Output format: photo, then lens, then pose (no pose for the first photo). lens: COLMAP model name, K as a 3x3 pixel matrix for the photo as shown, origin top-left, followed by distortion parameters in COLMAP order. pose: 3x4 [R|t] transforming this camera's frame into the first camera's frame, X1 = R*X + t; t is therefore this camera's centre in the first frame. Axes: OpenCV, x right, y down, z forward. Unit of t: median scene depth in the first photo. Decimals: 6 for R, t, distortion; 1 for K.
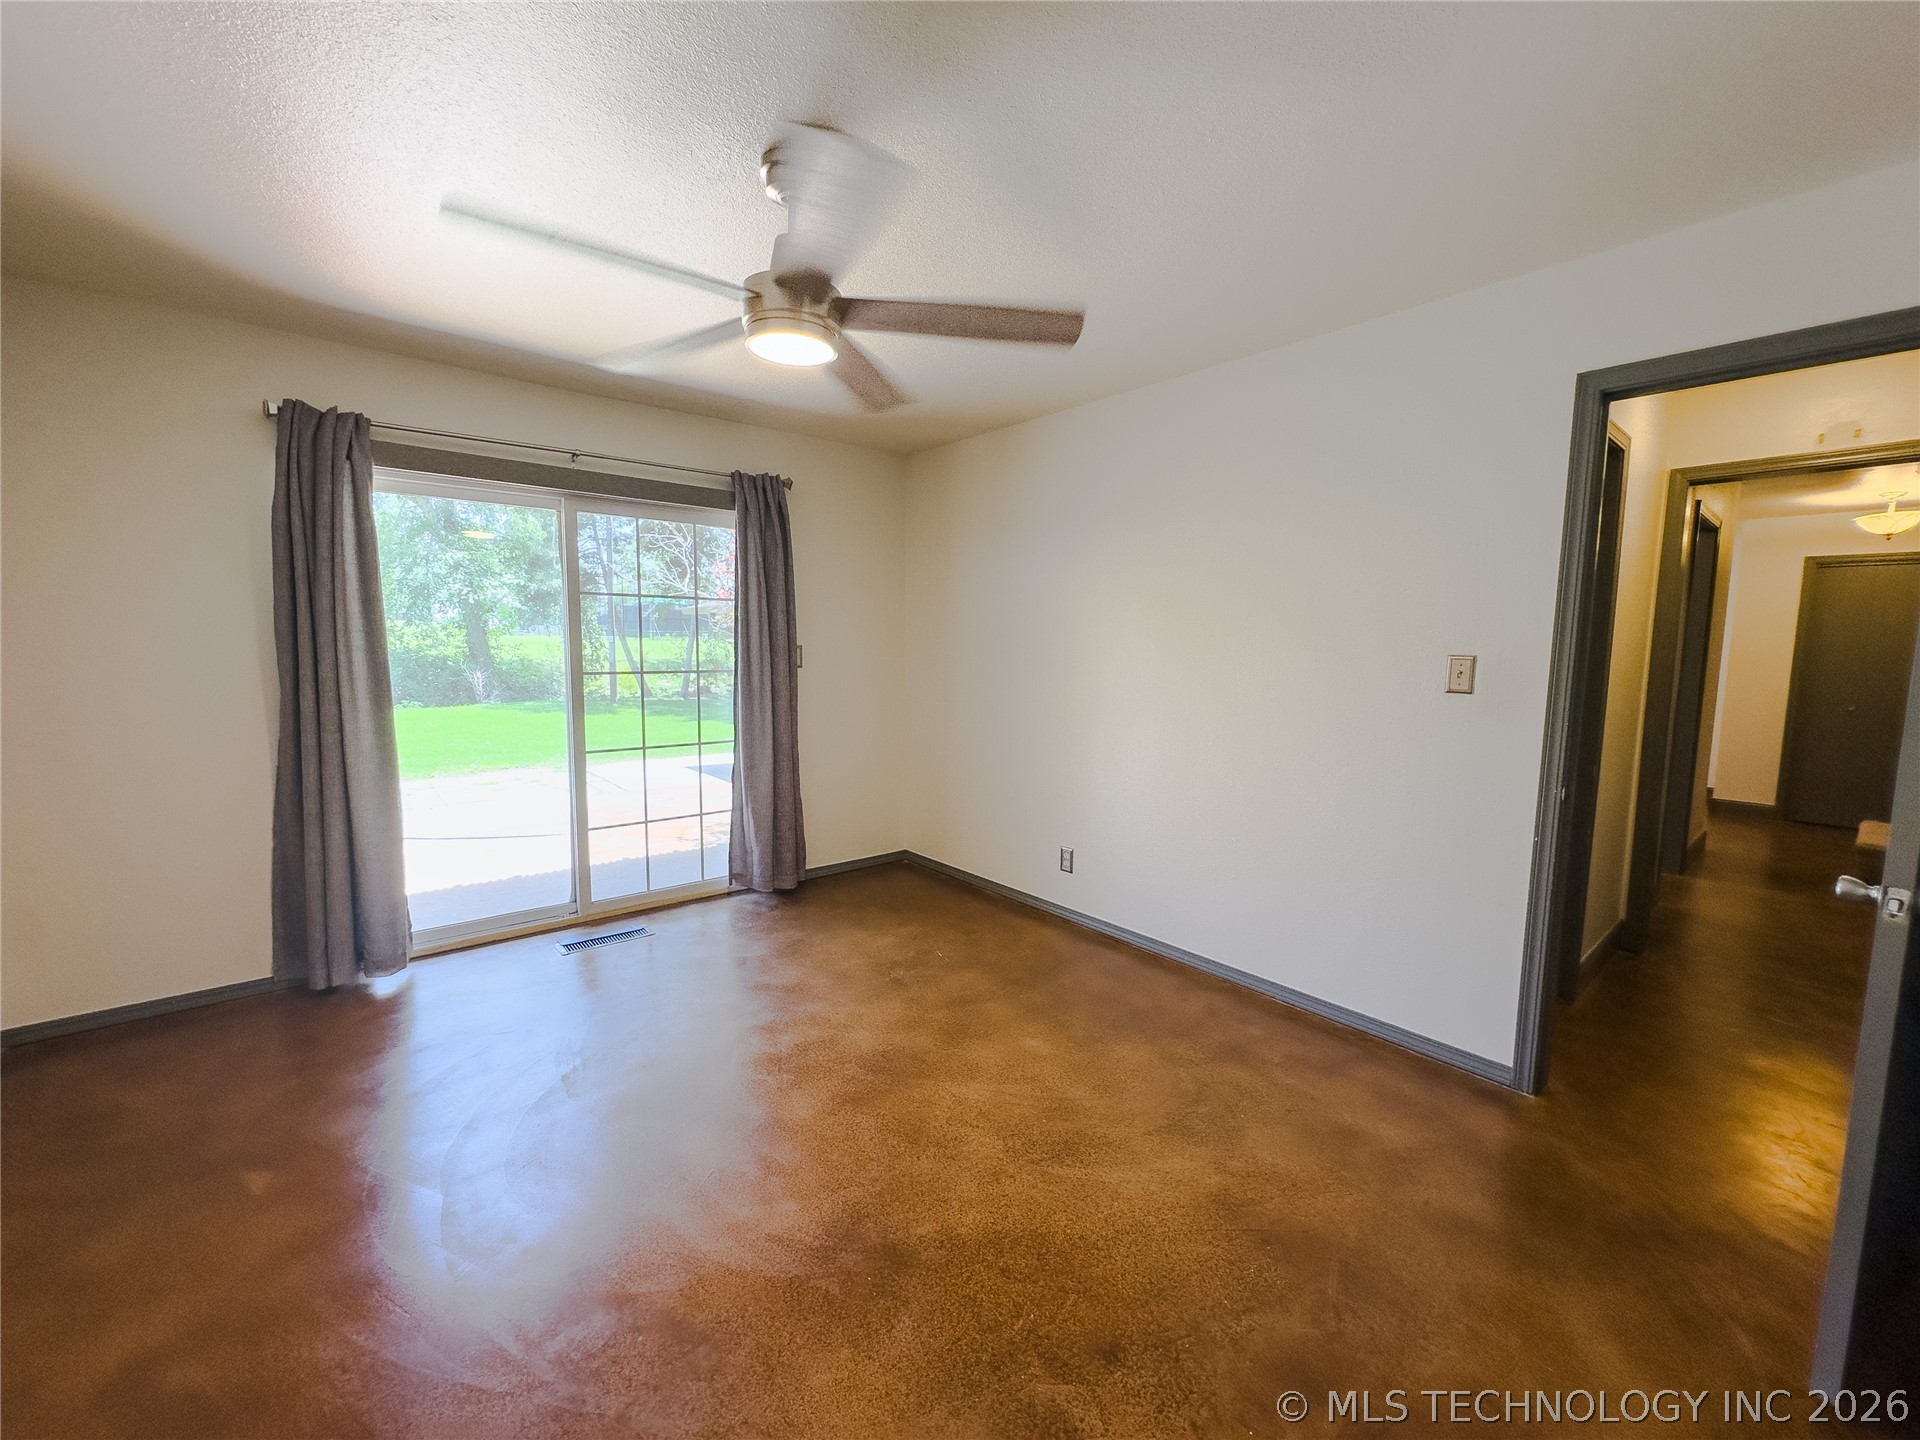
lens RADIAL K [[745.9, 0, 941.3], [0, 745.9, 723.9], [0, 0, 1]] dist [-0.001577, -0.000181]
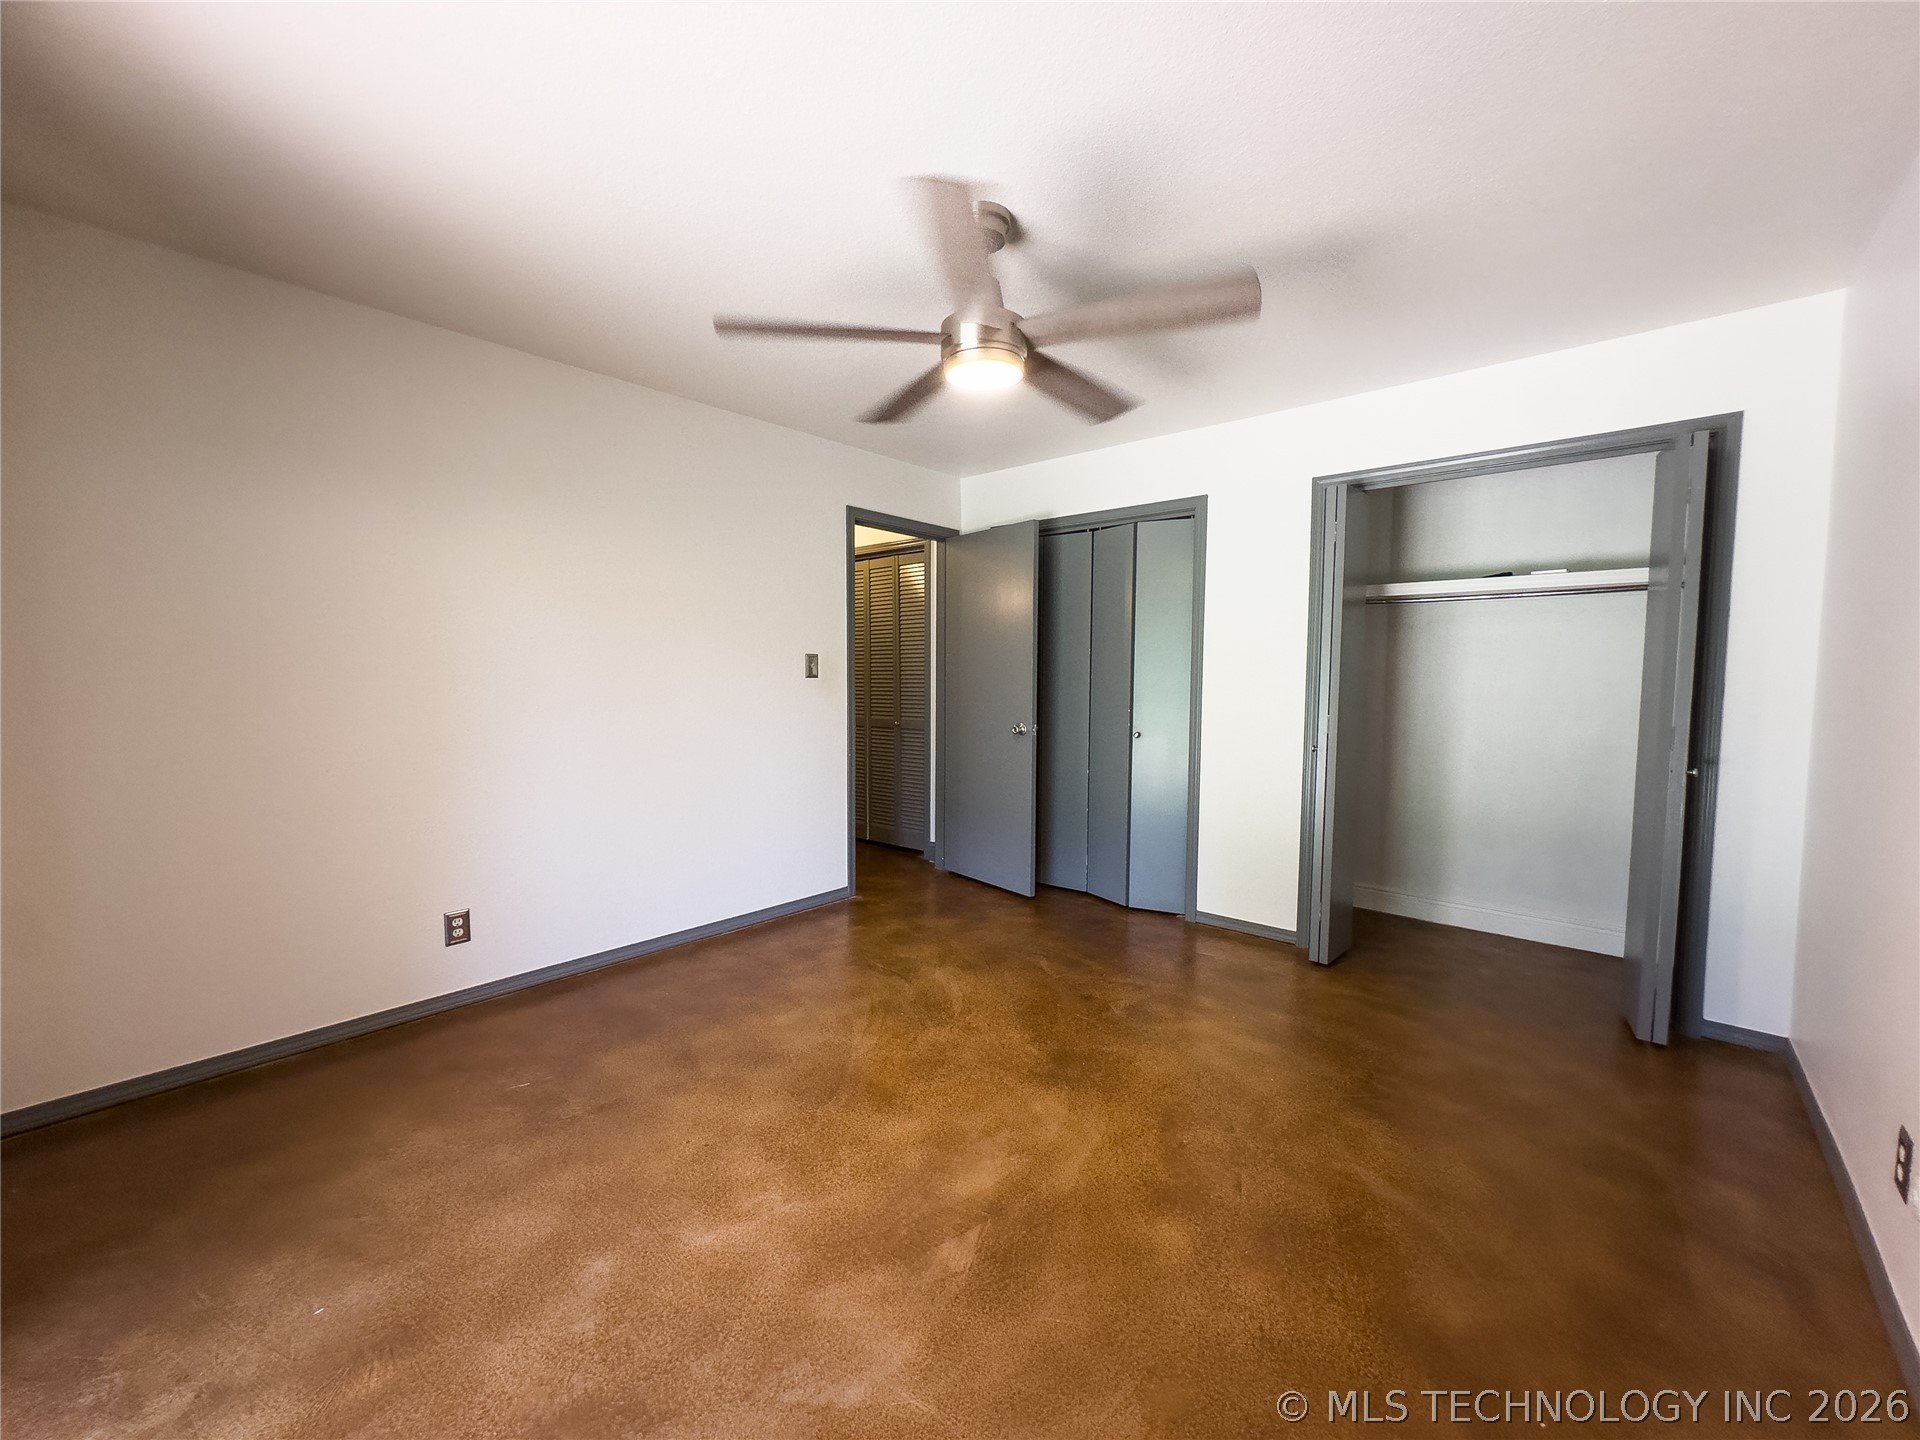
lens RADIAL K [[767.6, 0, 960.0], [0, 767.6, 720.0], [0, 0, 1]] dist [-0.002785, 0.000293]
pose [[-0.146328, -0.079623, 0.986027, -0.748702], [0.096038, 0.990904, 0.094269, -0.054708], [-0.984563, 0.108491, -0.137350, 0.676940]]
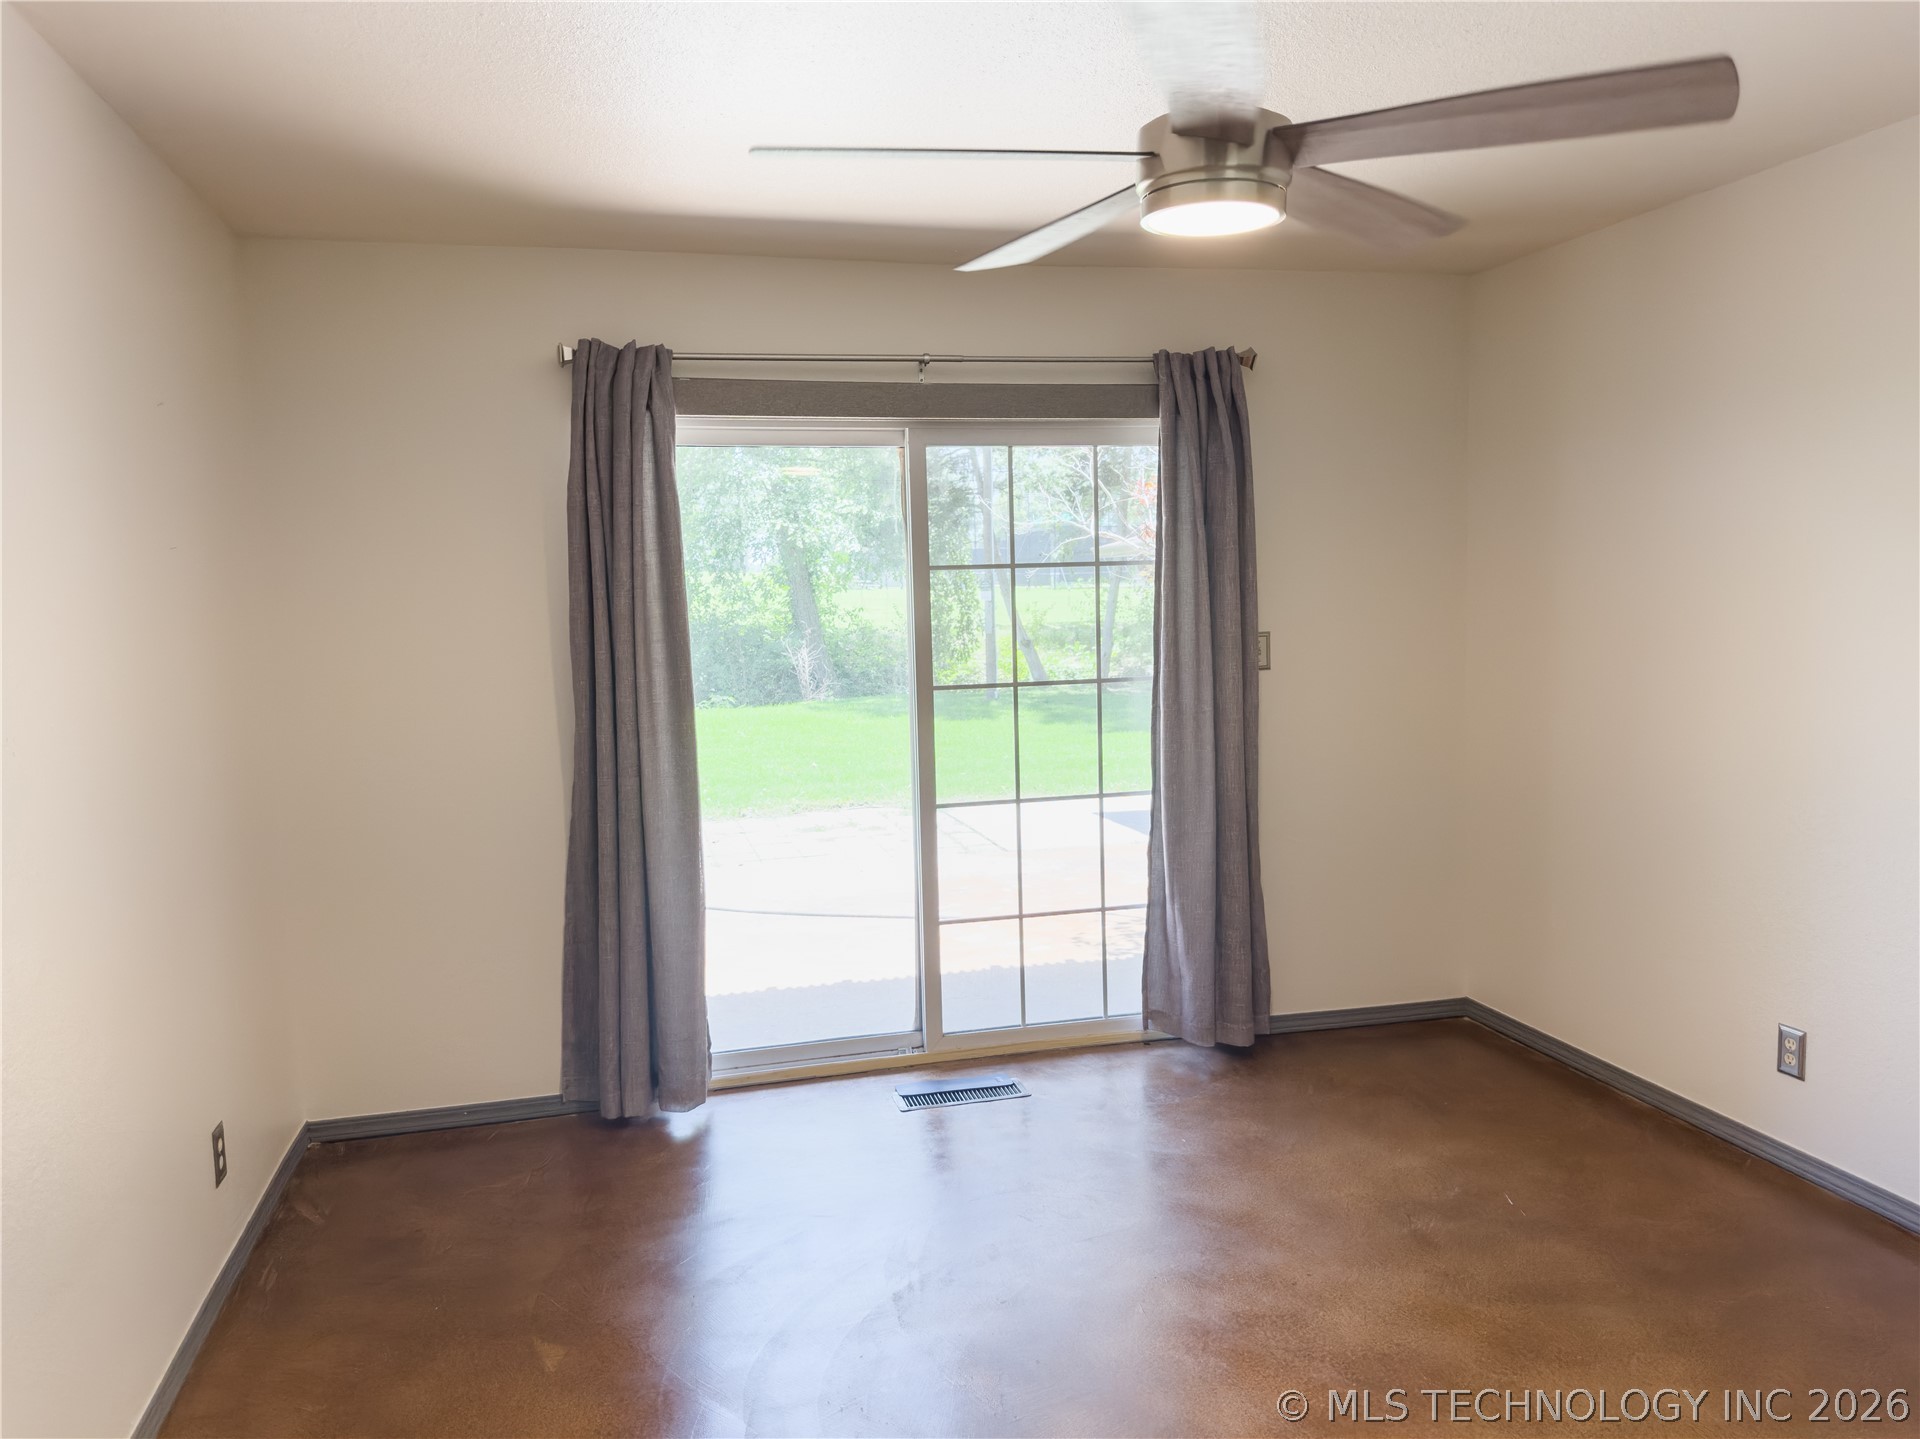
lens RADIAL K [[1332.6, 0, 958.5], [0, 1332.6, 726.2], [0, 0, 1]] dist [0.130188, -0.195073]
pose [[0.904524, 0.004816, -0.426395, 0.057454], [-0.006167, 0.999979, -0.001787, -0.037029], [0.426378, 0.004246, 0.904535, -0.081125]]
